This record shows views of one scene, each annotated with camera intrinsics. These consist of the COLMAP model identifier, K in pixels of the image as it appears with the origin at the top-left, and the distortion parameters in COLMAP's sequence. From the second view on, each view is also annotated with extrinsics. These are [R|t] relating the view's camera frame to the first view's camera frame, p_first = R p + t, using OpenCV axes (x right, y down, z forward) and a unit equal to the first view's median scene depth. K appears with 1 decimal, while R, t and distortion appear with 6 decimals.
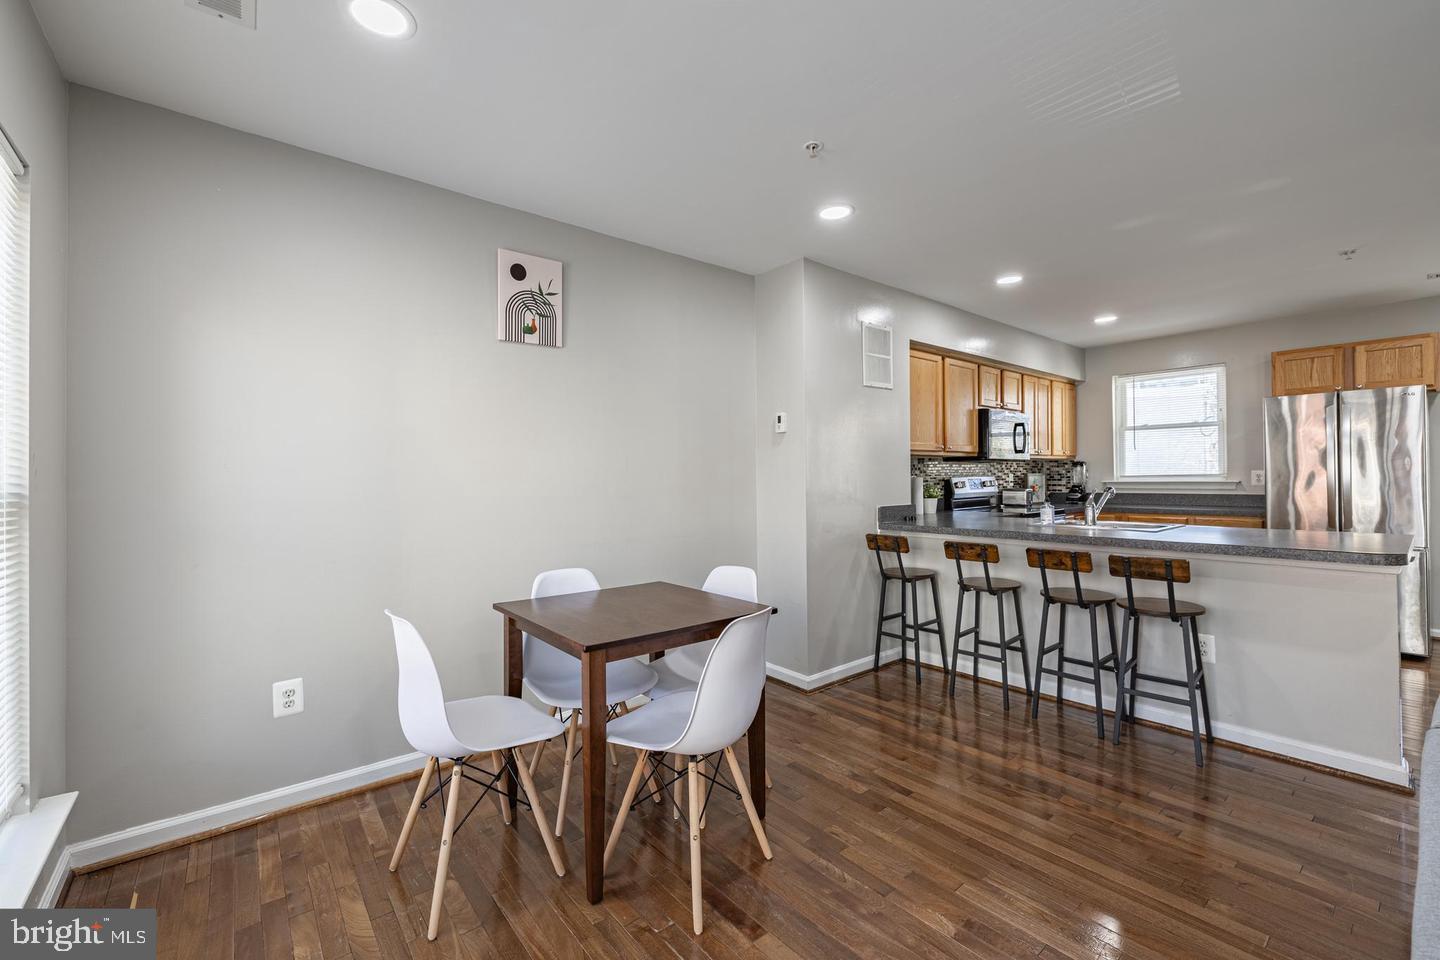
lens RADIAL K [[606.5, 0, 729.7], [0, 606.5, 480.0], [0, 0, 1]] dist [0.003508, 0.001075]
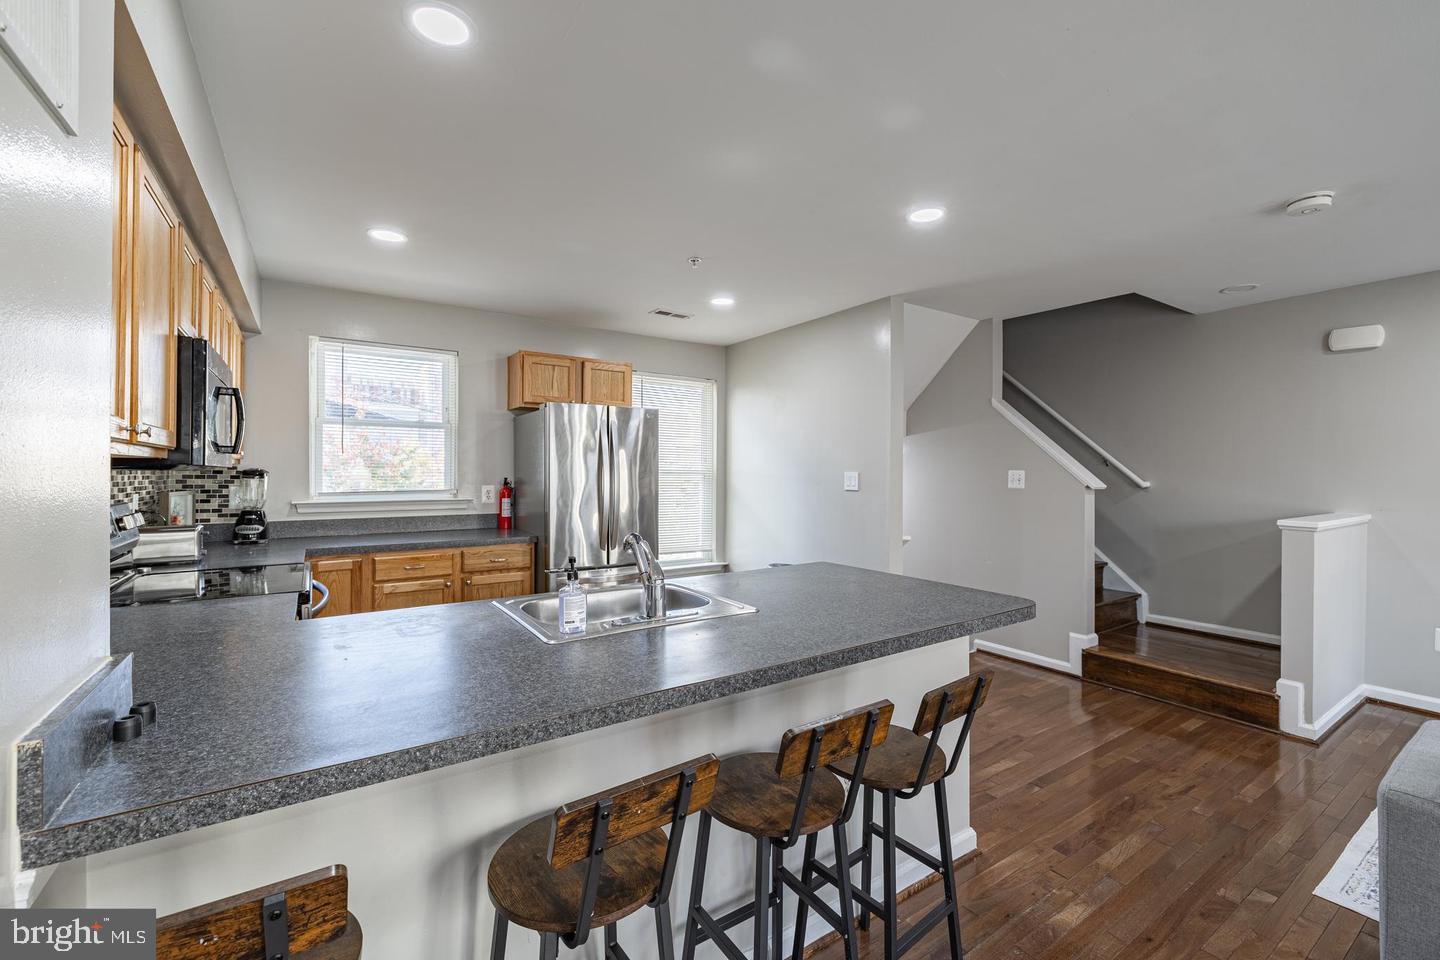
lens RADIAL K [[606.5, 0, 717.6], [0, 606.5, 477.0], [0, 0, 1]] dist [0.003508, 0.001075]
pose [[0.105594, 0.005186, 0.994396, 0.051057], [-0.002446, 0.999985, -0.004956, -0.021498], [-0.994406, -0.001909, 0.105606, 0.512725]]
